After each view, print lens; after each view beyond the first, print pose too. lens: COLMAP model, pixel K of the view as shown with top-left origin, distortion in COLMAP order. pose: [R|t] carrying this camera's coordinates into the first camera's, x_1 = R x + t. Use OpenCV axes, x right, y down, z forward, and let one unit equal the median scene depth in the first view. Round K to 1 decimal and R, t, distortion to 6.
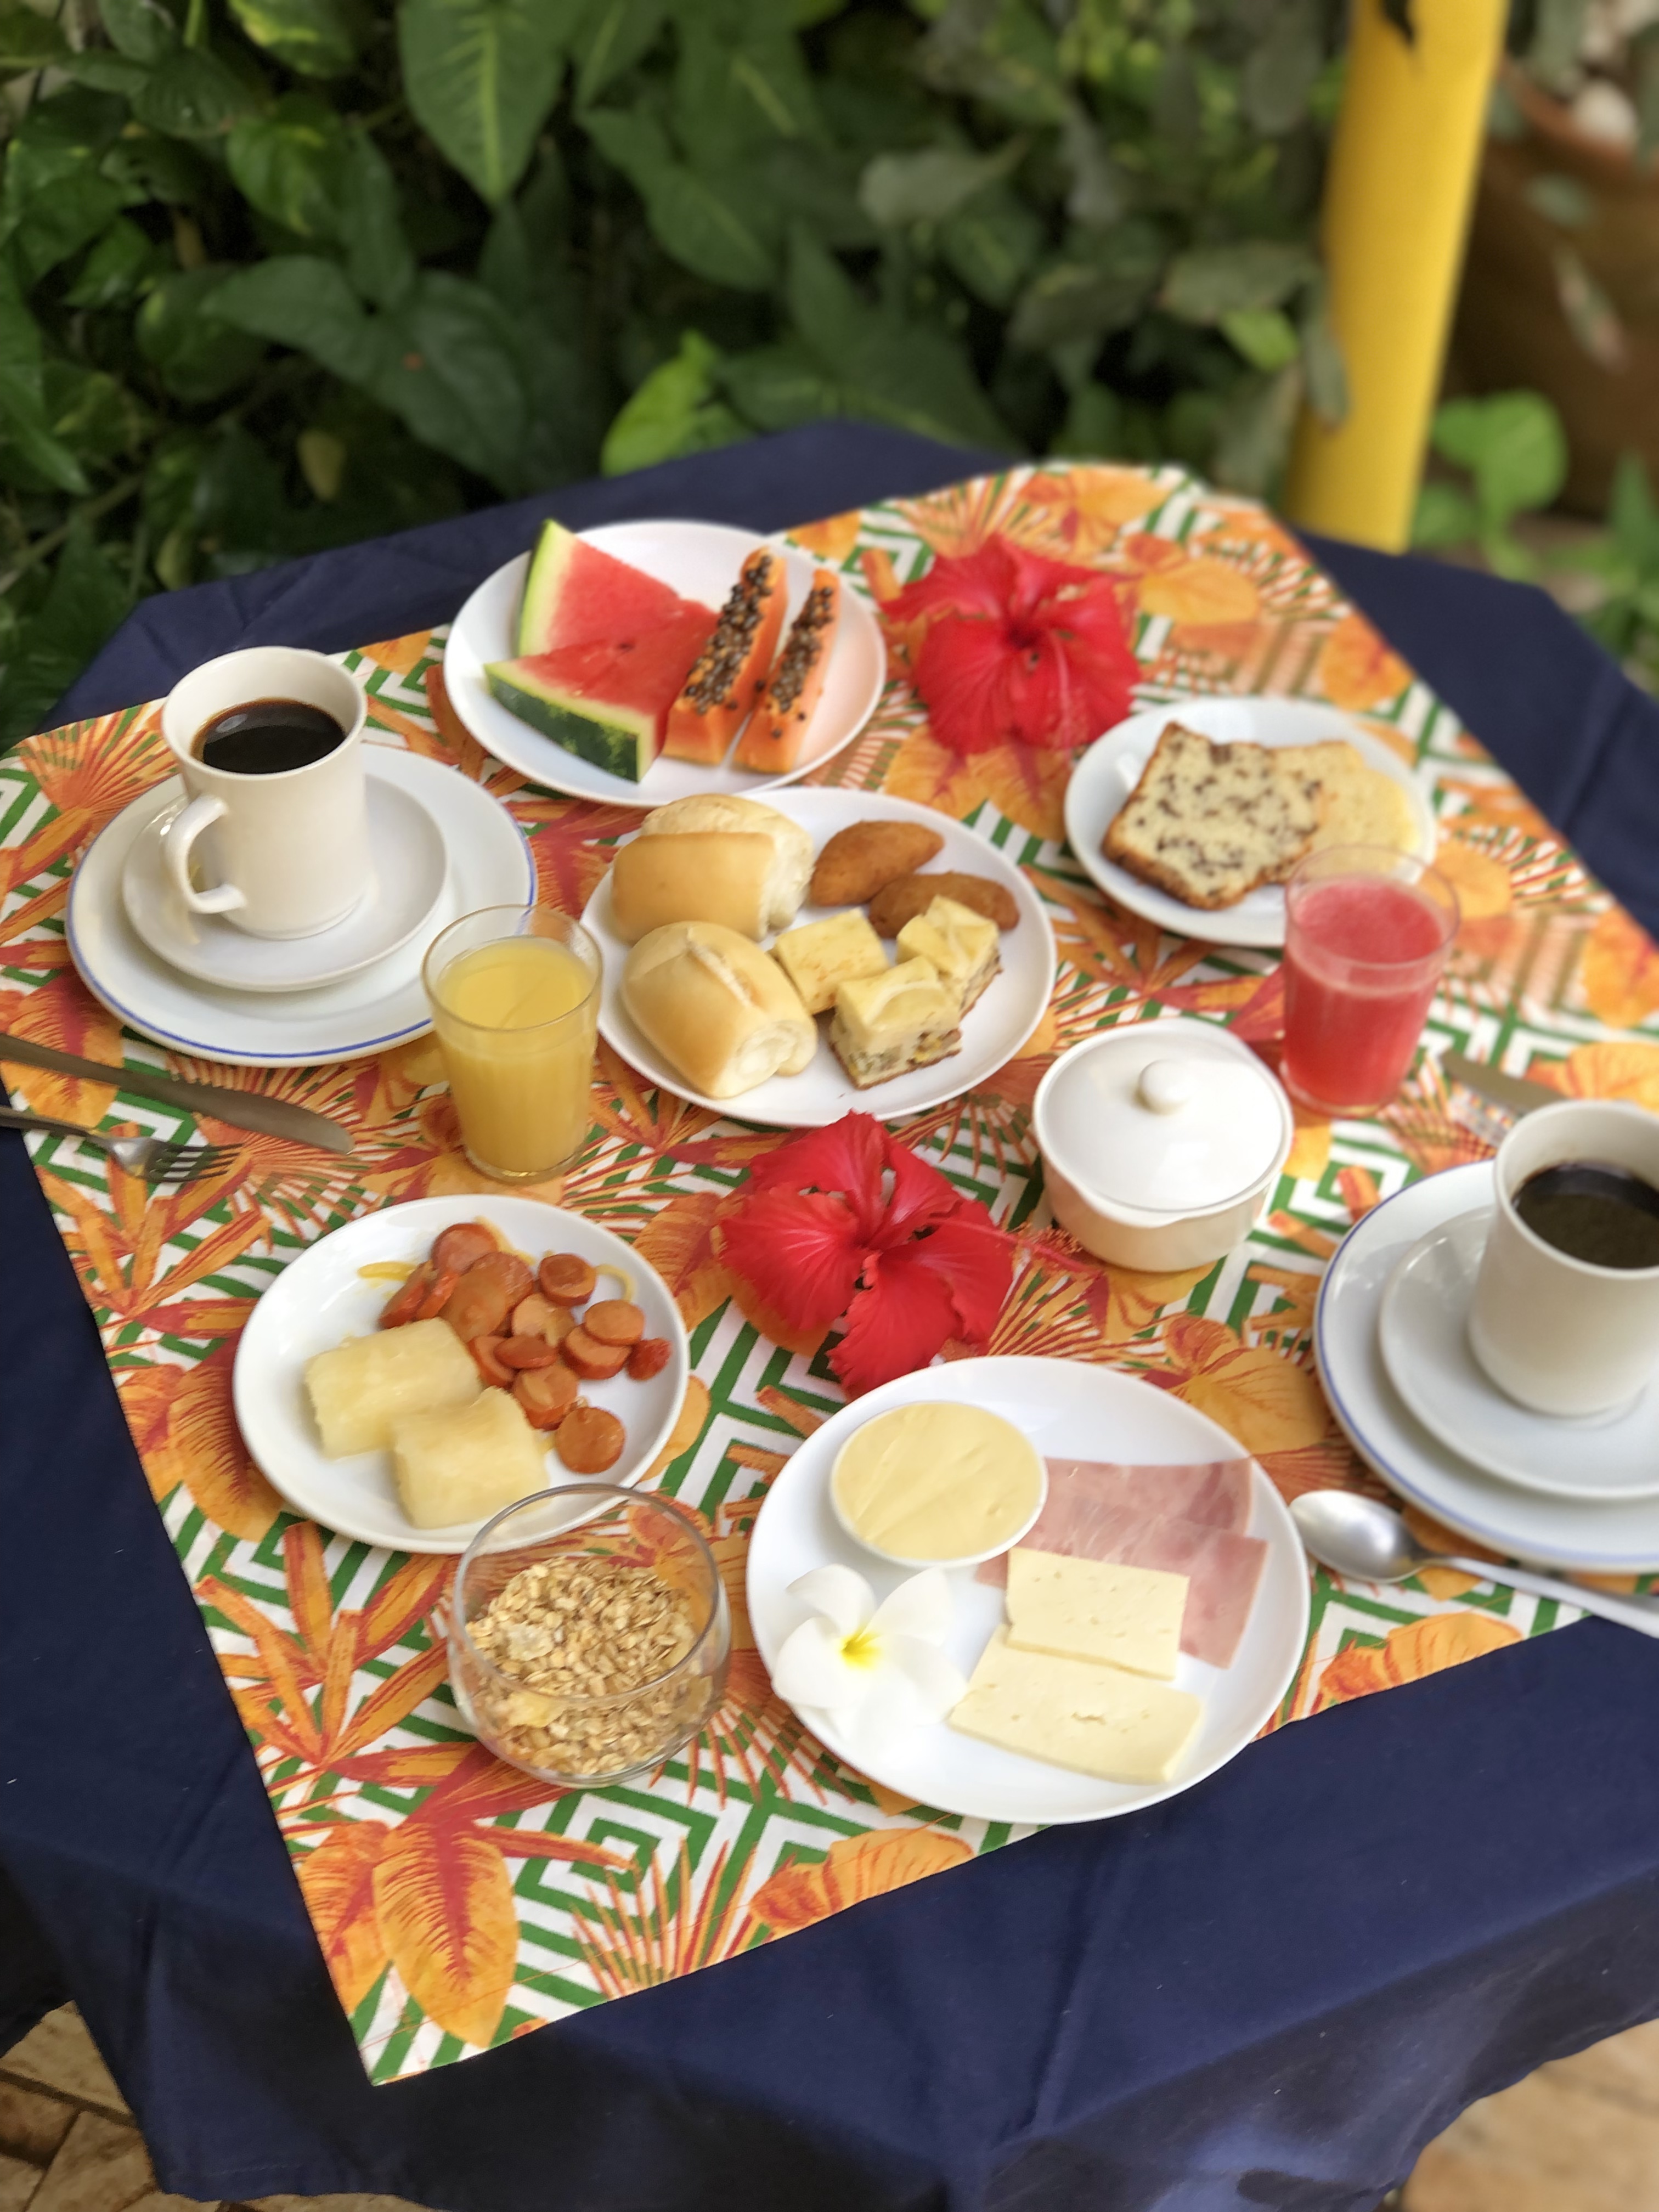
lens RADIAL K [[3673.5, 0, 825.6], [0, 3673.5, 1104.6], [0, 0, 1]] dist [0.044231, 0.000000]
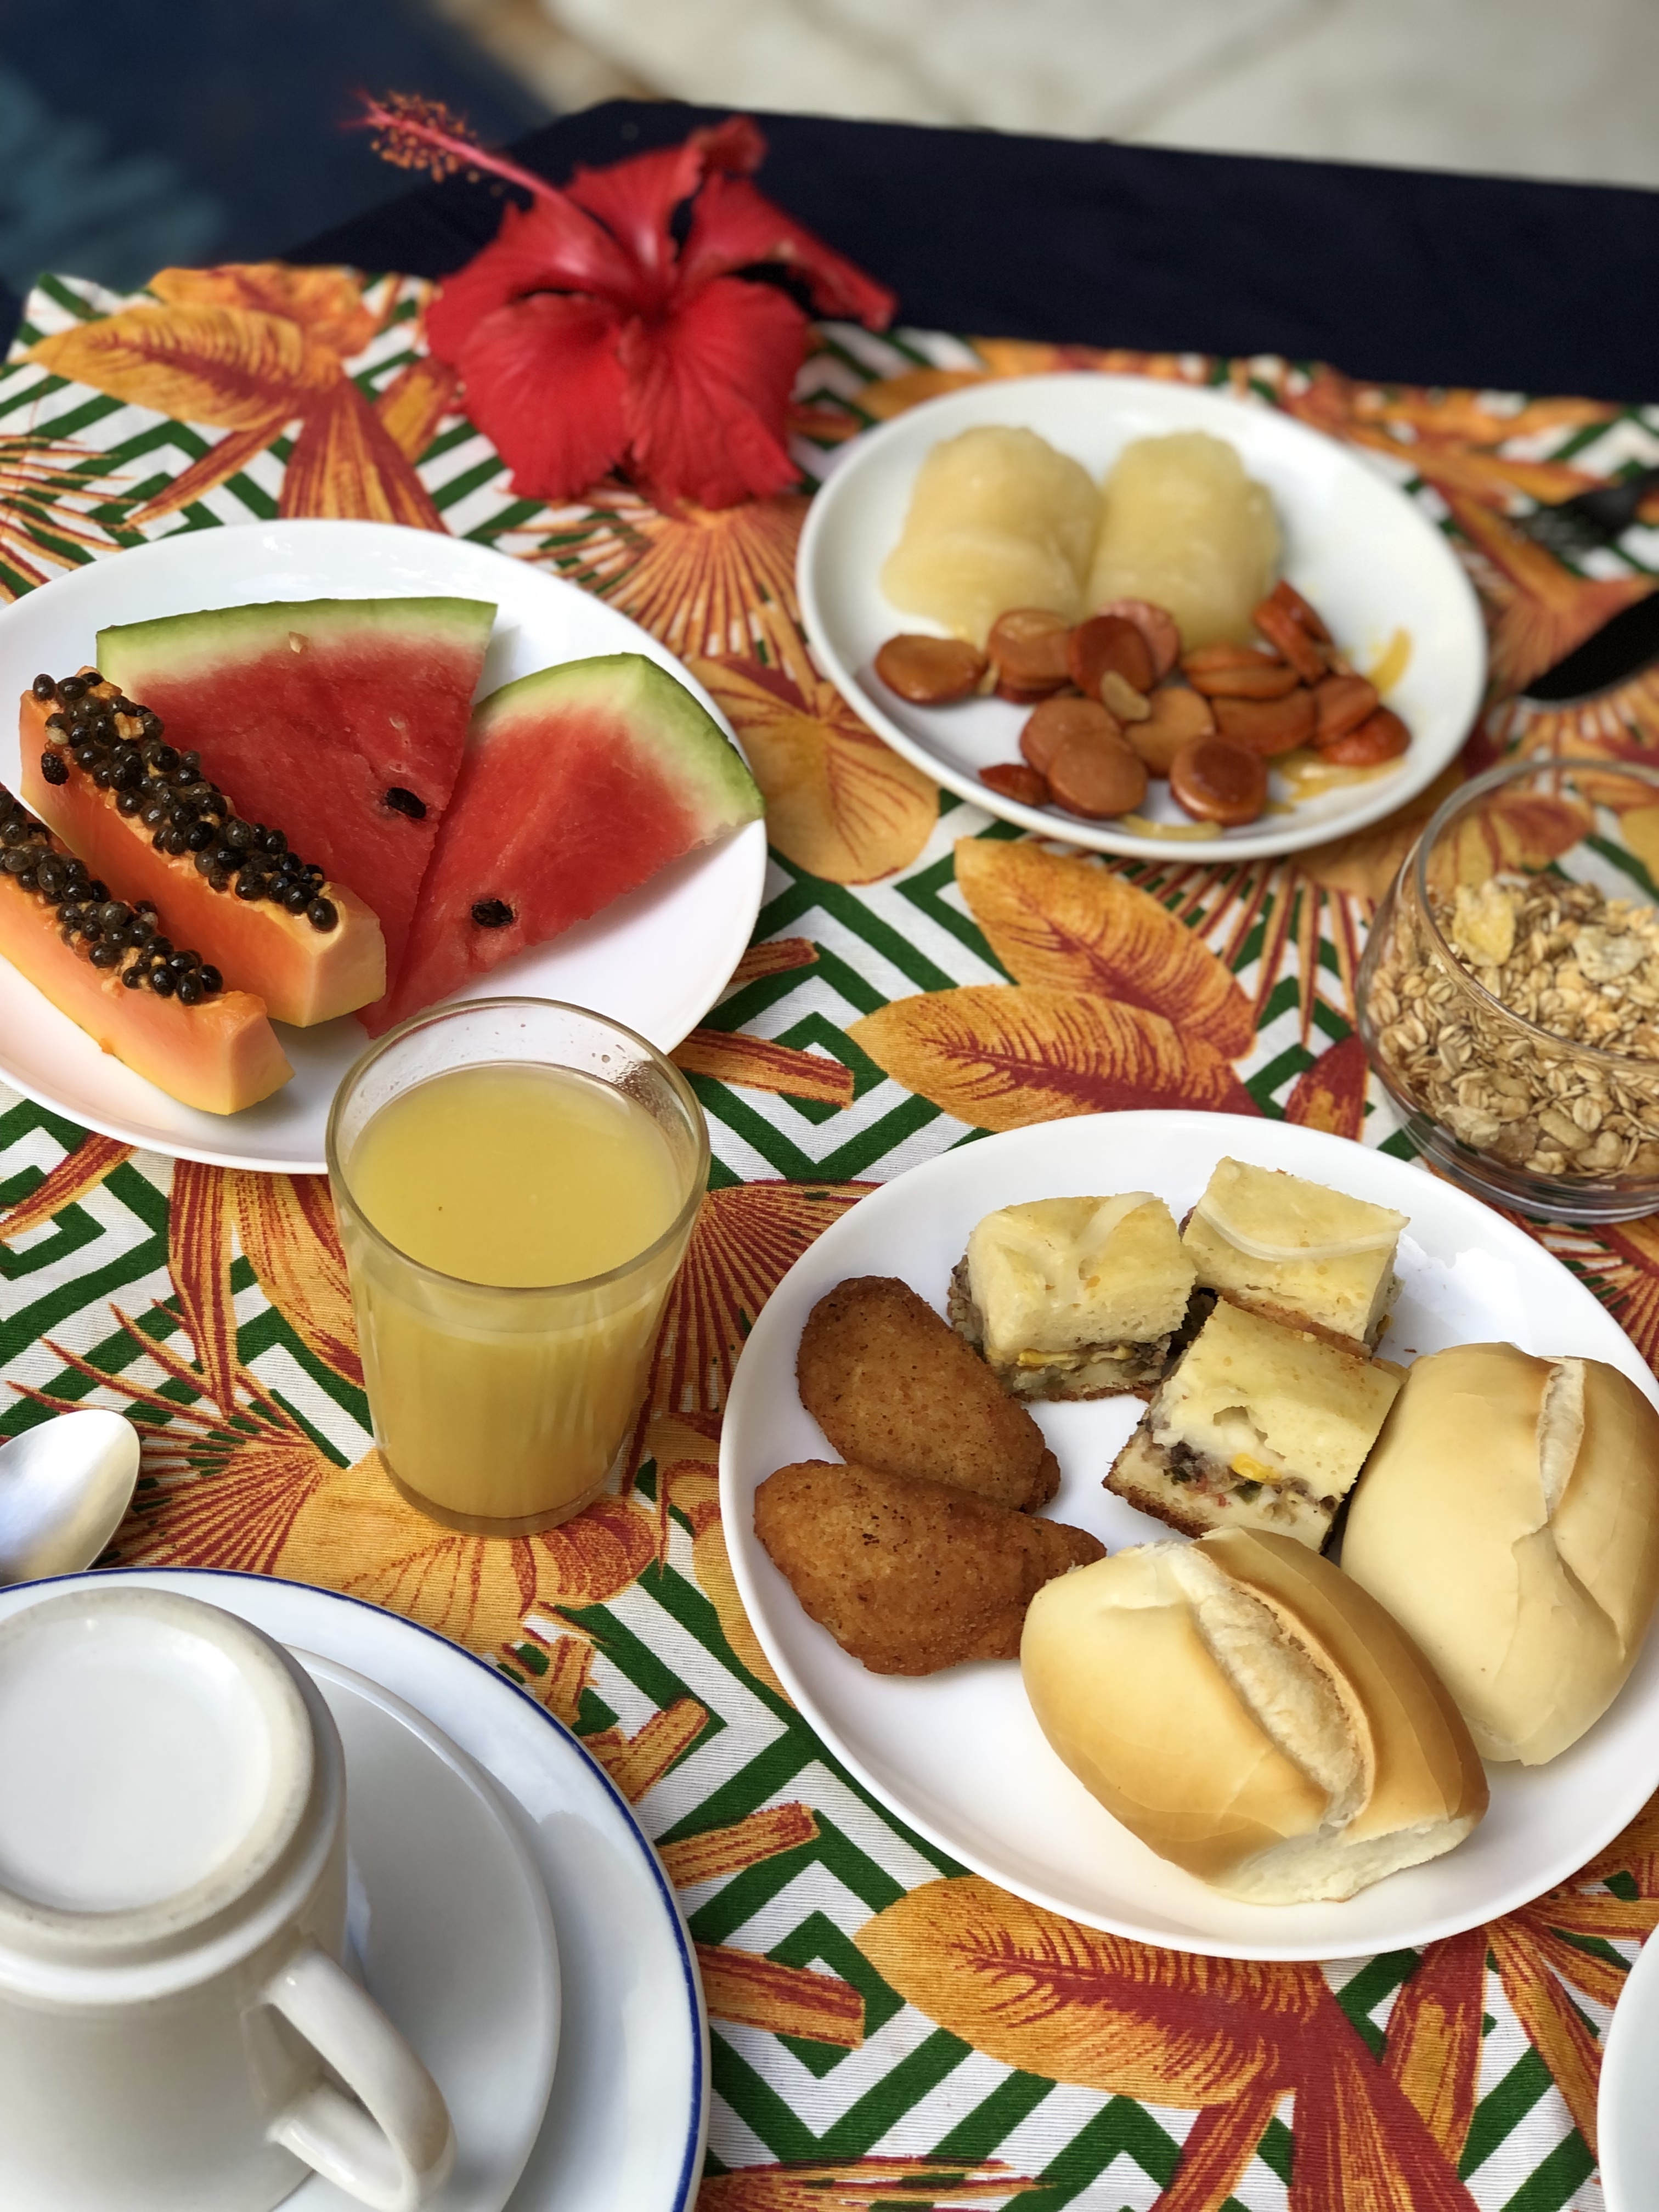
lens RADIAL K [[3673.5, 0, 823.6], [0, 3673.5, 1107.5], [0, 0, 1]] dist [0.044231, 0.000000]
pose [[-0.414318, 0.653994, -0.632955, 0.423153], [-0.741440, 0.160795, 0.651469, -0.347230], [0.527833, 0.739213, 0.418277, 0.851386]]
